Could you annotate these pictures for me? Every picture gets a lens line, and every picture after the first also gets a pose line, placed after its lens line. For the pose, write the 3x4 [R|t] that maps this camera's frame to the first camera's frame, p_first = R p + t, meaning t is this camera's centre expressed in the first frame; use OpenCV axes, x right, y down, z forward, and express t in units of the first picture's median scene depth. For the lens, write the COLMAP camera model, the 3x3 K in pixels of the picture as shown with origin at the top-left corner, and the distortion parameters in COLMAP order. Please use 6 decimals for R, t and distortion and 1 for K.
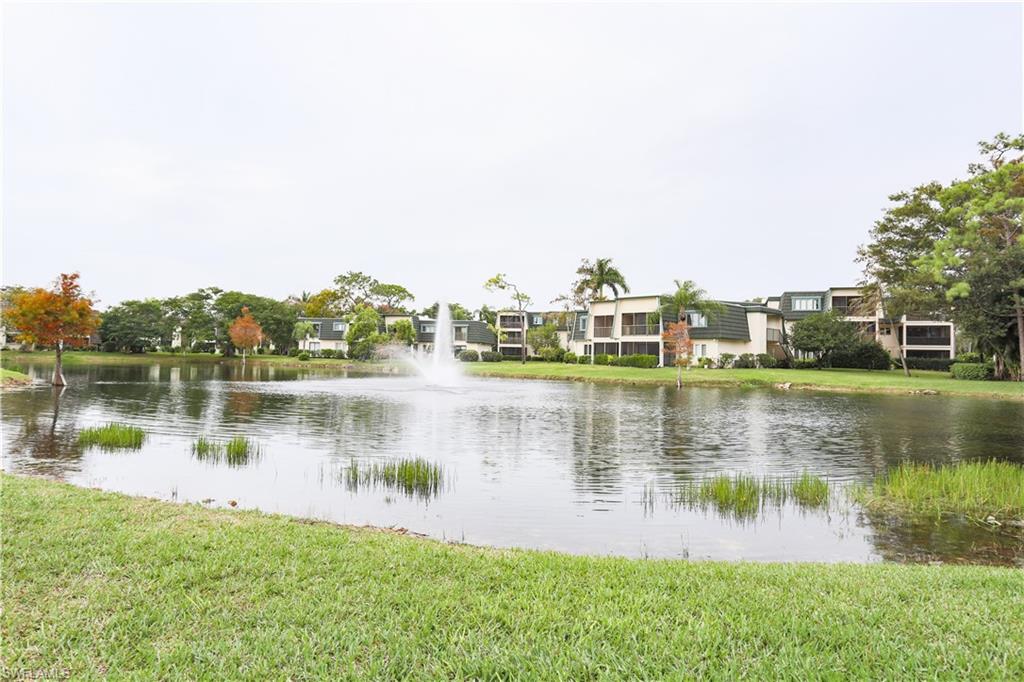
lens RADIAL K [[611.7, 0, 501.8], [0, 611.7, 341.2], [0, 0, 1]] dist [-0.044534, 0.015420]
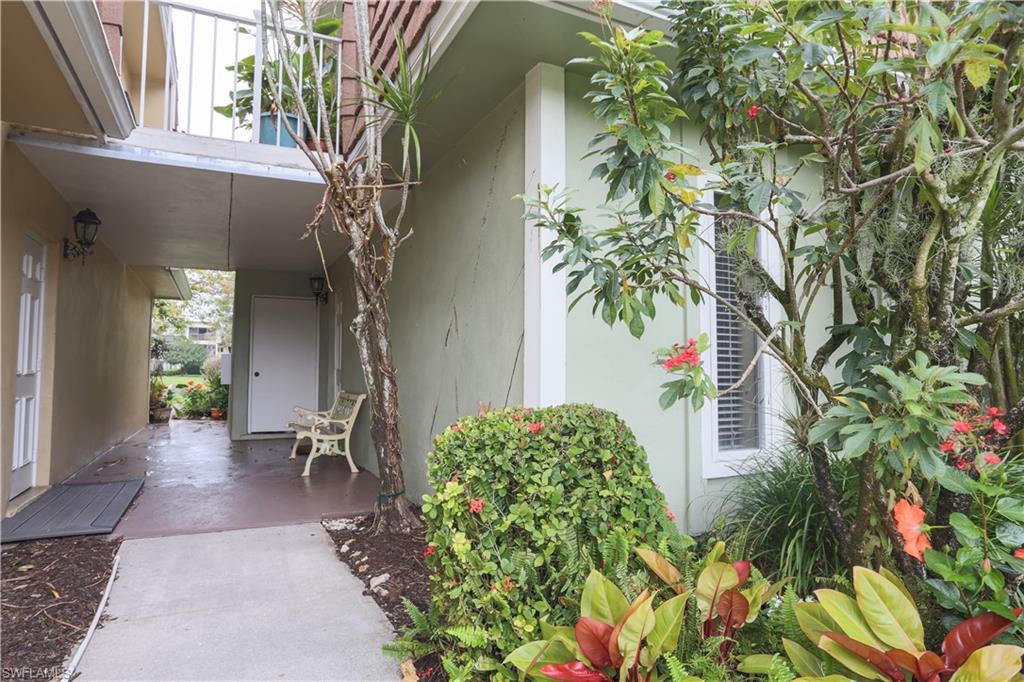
lens RADIAL K [[611.7, 0, 506.0], [0, 611.7, 342.4], [0, 0, 1]] dist [-0.044534, 0.015420]
pose [[0.517956, 0.017309, 0.855232, -0.360388], [-0.010719, 0.999848, -0.013744, -0.026844], [-0.855340, -0.002048, 0.518062, -0.492785]]
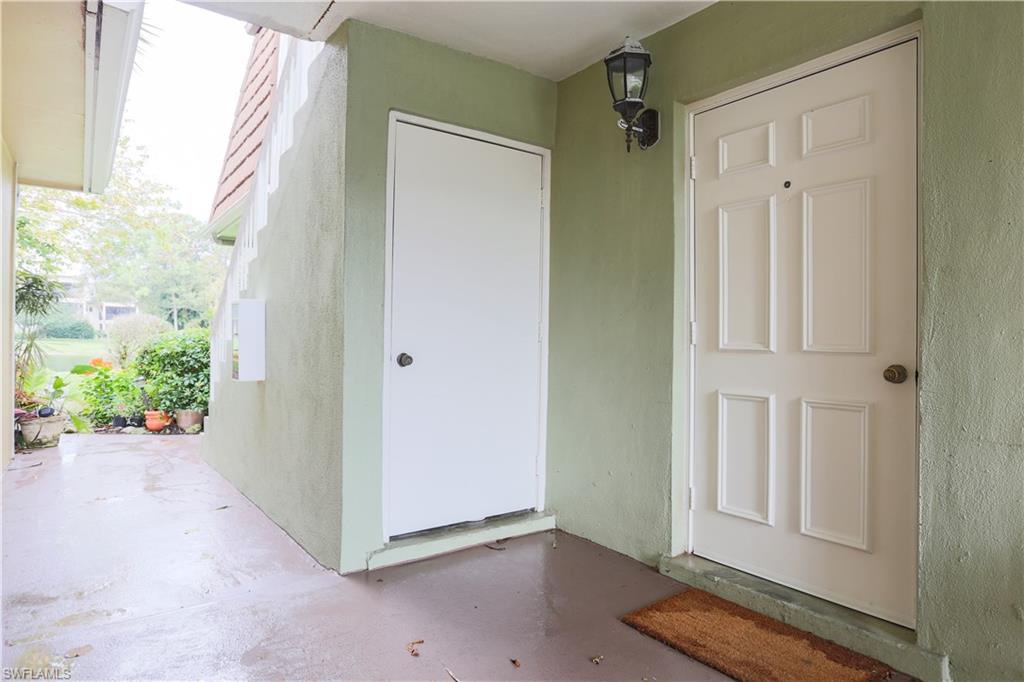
lens RADIAL K [[611.7, 0, 517.4], [0, 611.7, 338.3], [0, 0, 1]] dist [-0.044534, 0.015420]
pose [[0.351130, -0.023301, 0.936037, -0.311966], [-0.023711, 0.999148, 0.033767, -0.024287], [-0.936027, -0.034051, 0.350278, -0.398599]]
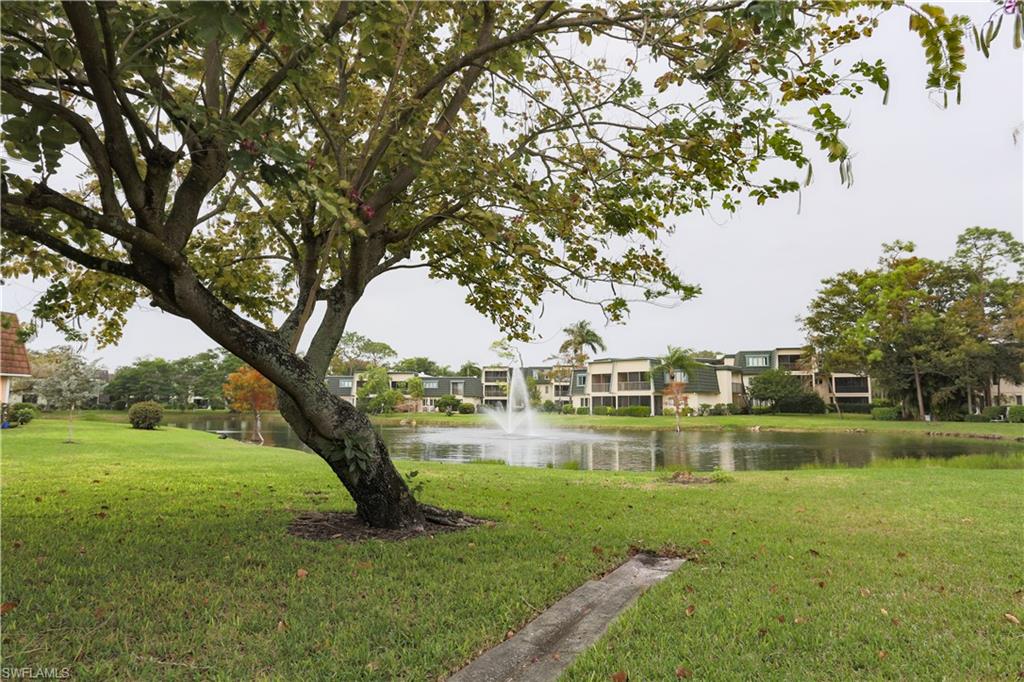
lens RADIAL K [[611.7, 0, 517.1], [0, 611.7, 344.8], [0, 0, 1]] dist [-0.044534, 0.015420]
pose [[0.992163, -0.007090, 0.124750, -0.155906], [0.016254, 0.997229, -0.072594, -0.015156], [-0.123890, 0.074052, 0.989529, -0.187186]]
